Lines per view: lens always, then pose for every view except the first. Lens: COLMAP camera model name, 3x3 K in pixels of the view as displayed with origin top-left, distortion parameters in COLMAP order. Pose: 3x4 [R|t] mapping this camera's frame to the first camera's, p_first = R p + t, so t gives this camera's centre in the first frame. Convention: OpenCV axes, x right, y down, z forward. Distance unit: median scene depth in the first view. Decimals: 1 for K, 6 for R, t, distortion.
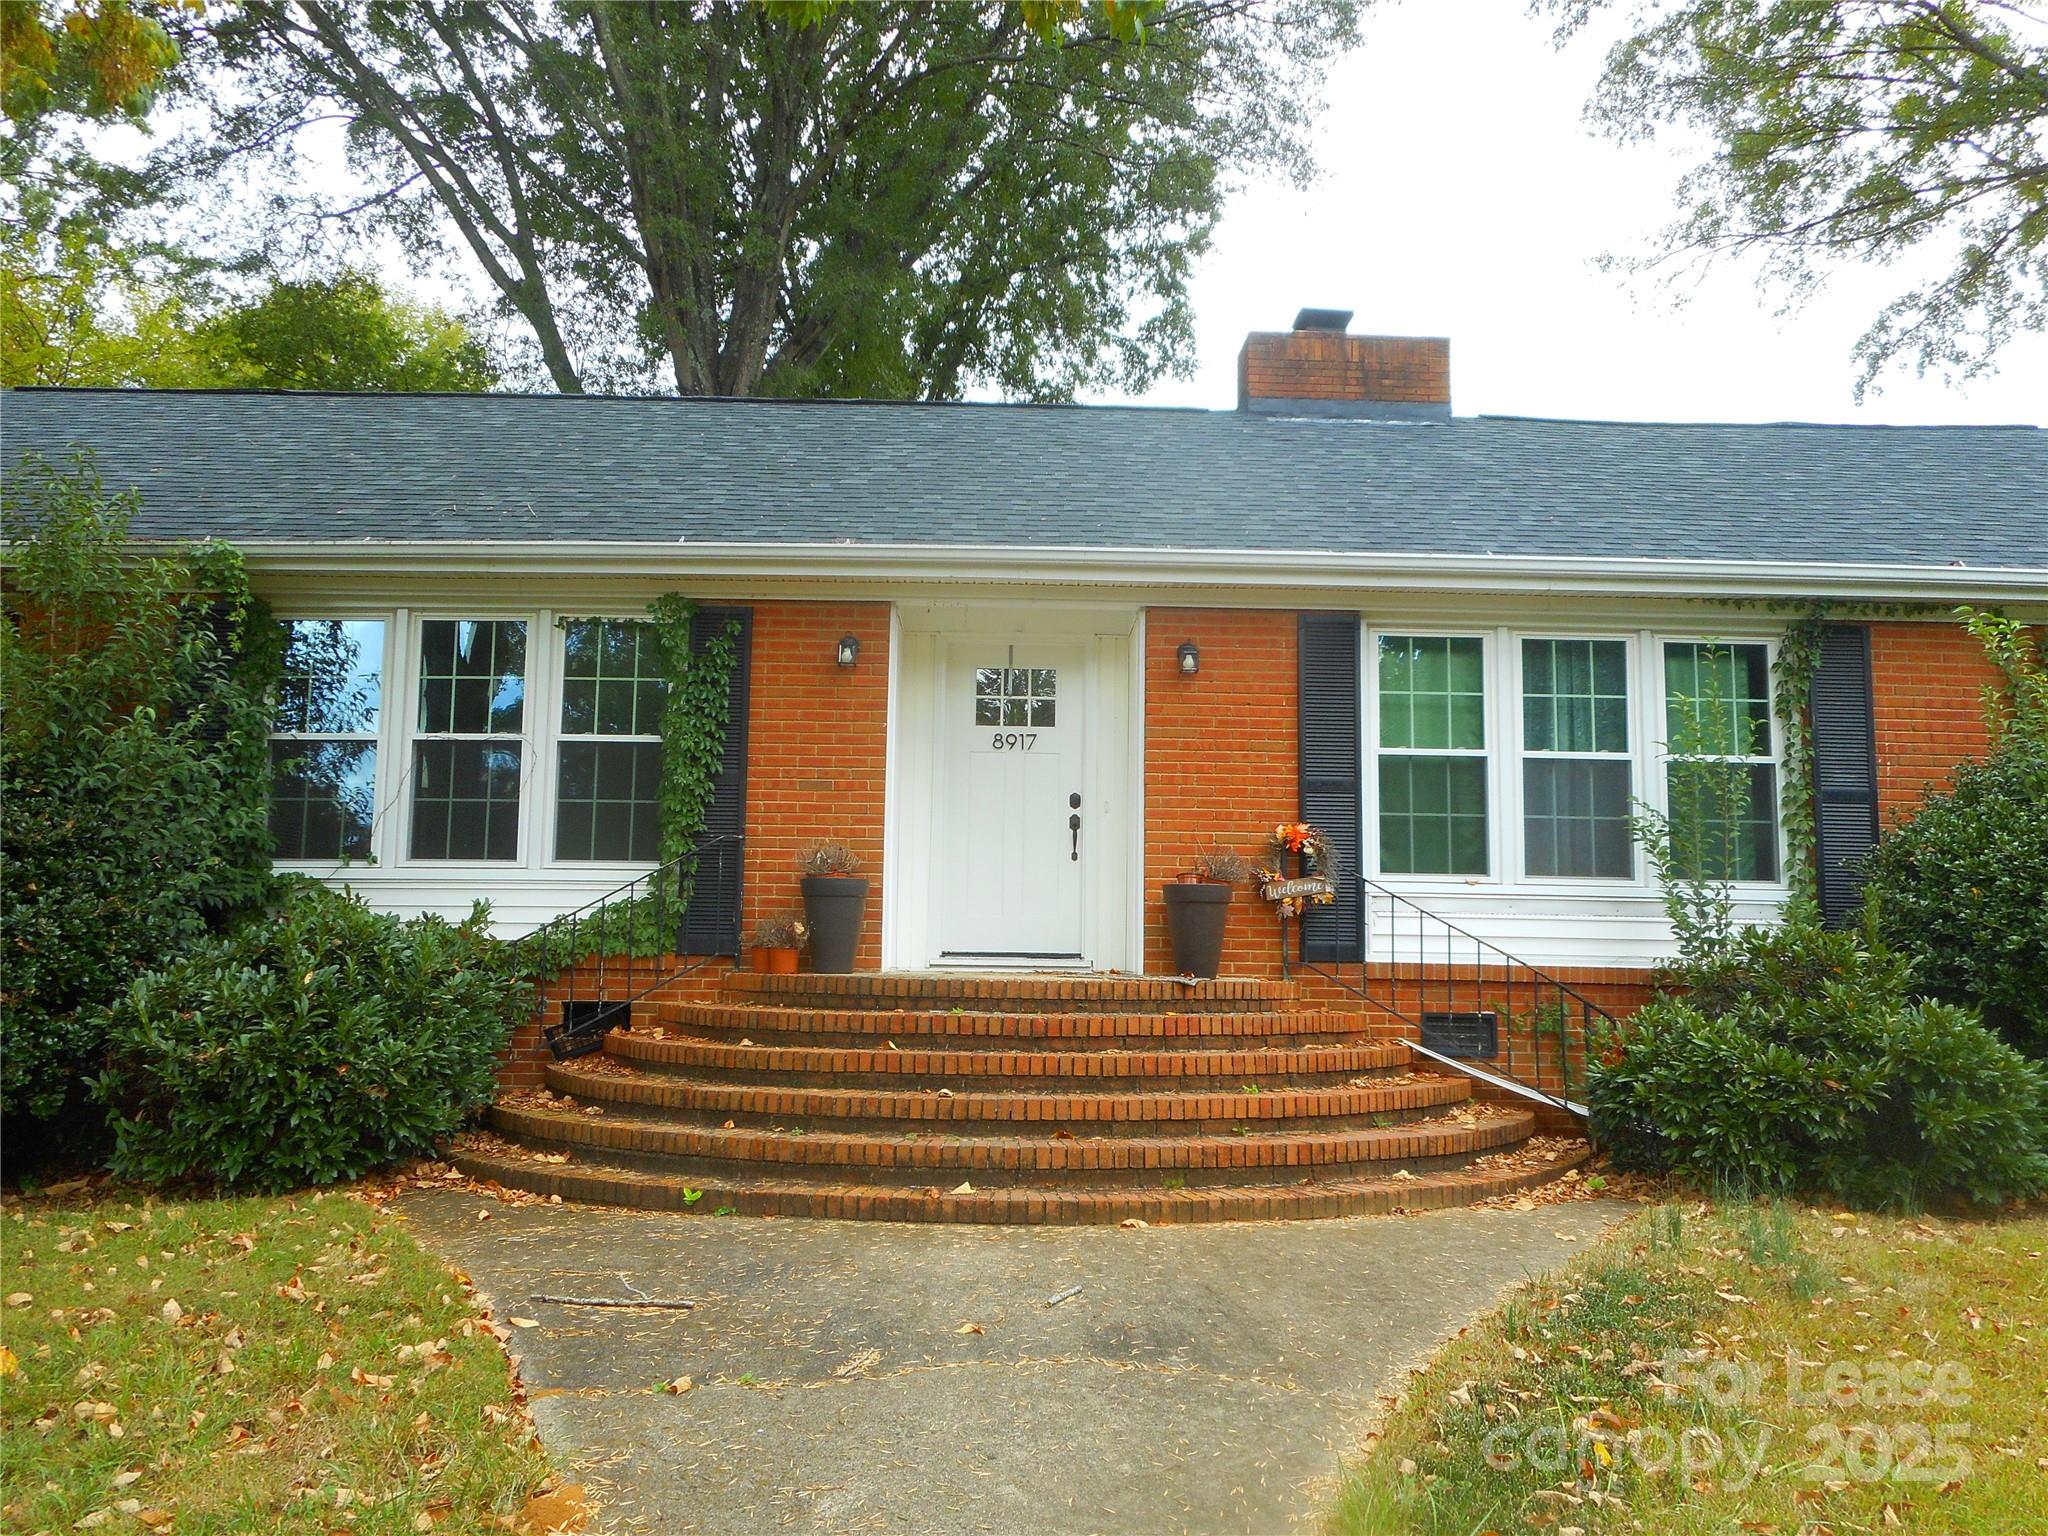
lens RADIAL K [[1550.3, 0, 1023.7], [0, 1550.3, 774.4], [0, 0, 1]] dist [0.010488, -0.000868]
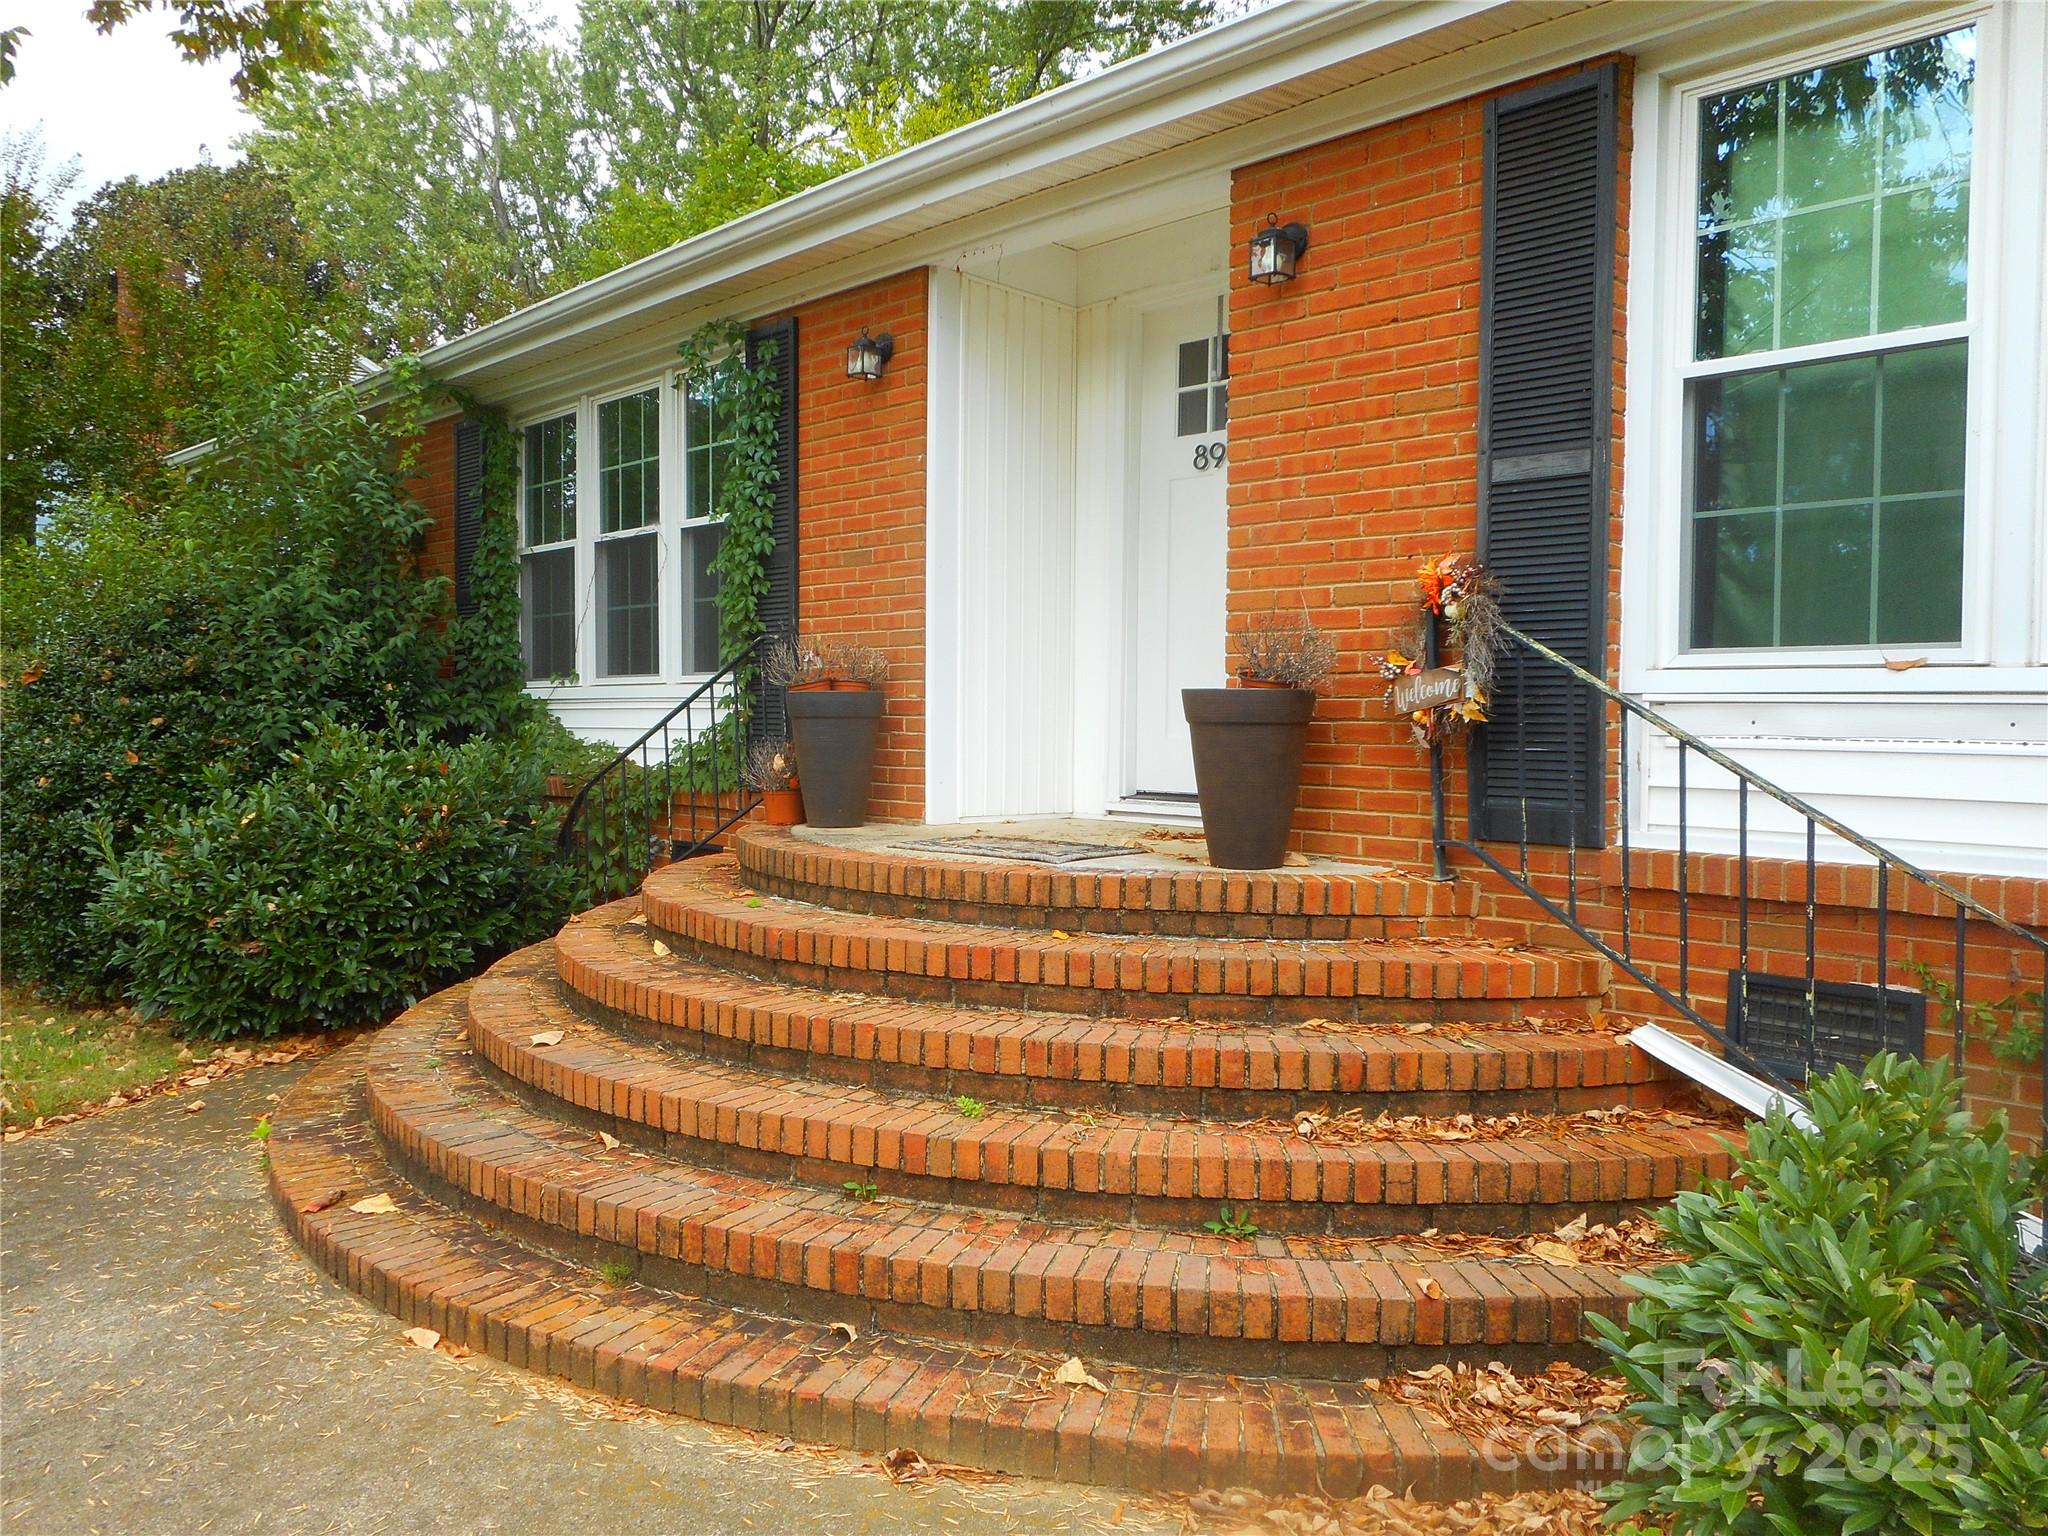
lens RADIAL K [[1550.3, 0, 1023.5], [0, 1550.3, 758.1], [0, 0, 1]] dist [0.010488, -0.000868]
pose [[0.686923, 0.011545, -0.726639, 0.429140], [0.083234, 0.992044, 0.094446, 0.037152], [0.721948, -0.125358, 0.680497, 0.563054]]
